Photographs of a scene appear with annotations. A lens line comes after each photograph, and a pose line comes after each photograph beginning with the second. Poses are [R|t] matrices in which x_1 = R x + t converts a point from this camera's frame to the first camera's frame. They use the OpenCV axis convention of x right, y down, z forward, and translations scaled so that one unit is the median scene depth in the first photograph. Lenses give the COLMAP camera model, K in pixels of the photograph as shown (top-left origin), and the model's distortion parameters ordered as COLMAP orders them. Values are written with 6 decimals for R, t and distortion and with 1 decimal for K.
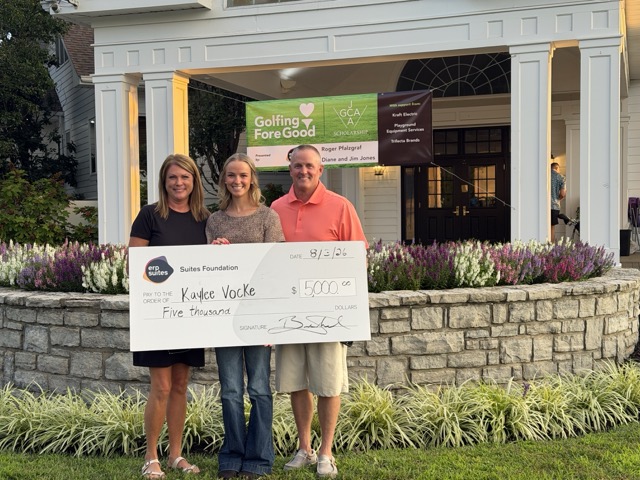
lens RADIAL K [[906.8, 0, 313.0], [0, 906.8, 255.6], [0, 0, 1]] dist [0.060529, 0.000000]
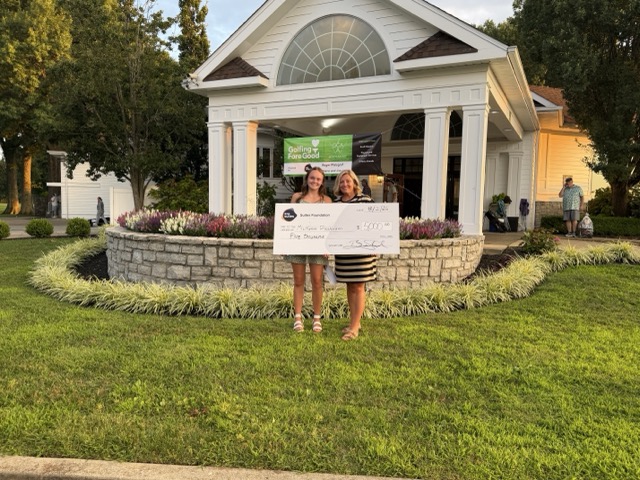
lens RADIAL K [[500.9, 0, 322.0], [0, 500.9, 257.5], [0, 0, 1]] dist [0.059393, -0.081560]
pose [[0.993445, 0.042658, -0.106052, 0.184755], [-0.036541, 0.997591, 0.058966, 0.013843], [0.108312, -0.054704, 0.992611, -0.024698]]
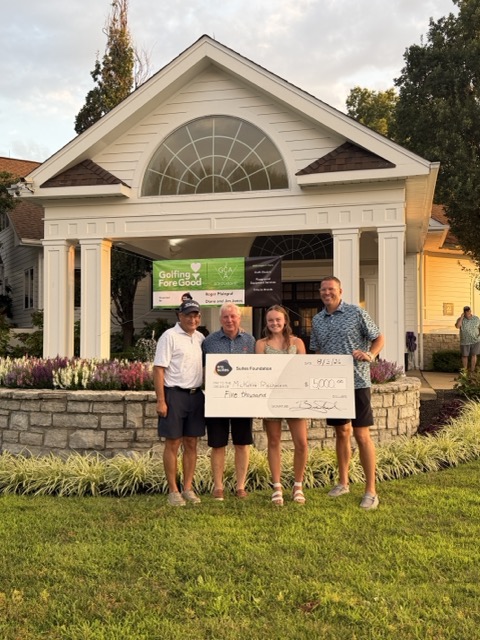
lens RADIAL K [[664.7, 0, 245.2], [0, 664.7, 325.1], [0, 0, 1]] dist [0.064501, 0.000000]
pose [[0.994746, 0.014365, 0.101358, -0.051715], [-0.007103, 0.997405, -0.071649, 0.011811], [-0.102124, 0.070552, 0.992267, -0.093059]]
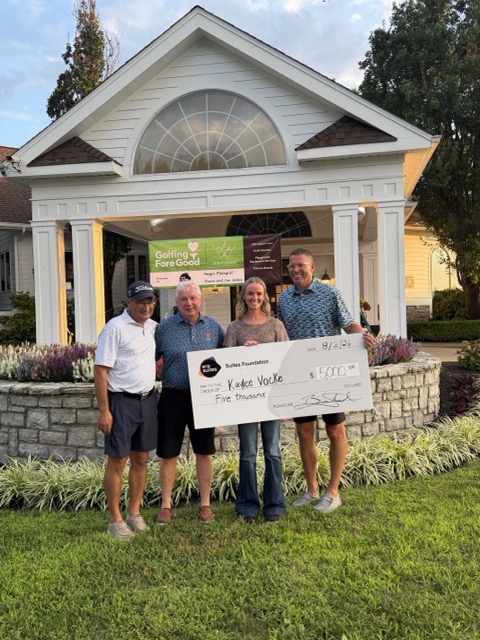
lens RADIAL K [[606.4, 0, 240.6], [0, 606.4, 320.3], [0, 0, 1]] dist [0.045391, 0.000000]
pose [[0.984775, -0.017447, 0.172954, -0.150348], [0.024341, 0.998988, -0.037817, -0.009146], [-0.172119, 0.041451, 0.984204, 0.071424]]
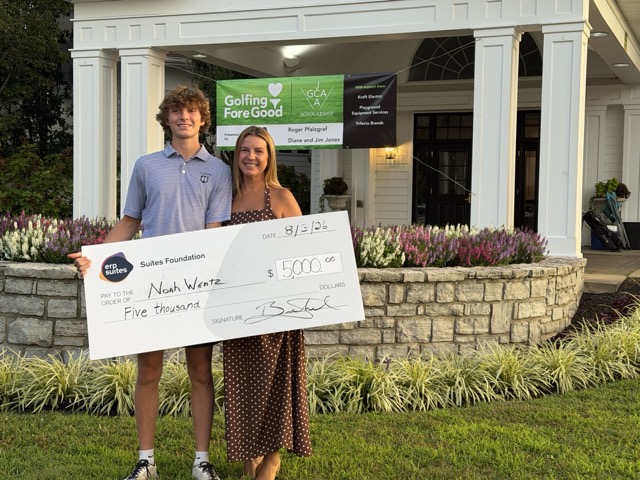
lens RADIAL K [[954.0, 0, 323.8], [0, 954.0, 256.3], [0, 0, 1]] dist [0.076520, 0.000000]
pose [[0.997869, 0.032404, -0.056641, 0.166779], [-0.031667, 0.999402, 0.013857, 0.008830], [0.057056, -0.012034, 0.998298, -0.066931]]
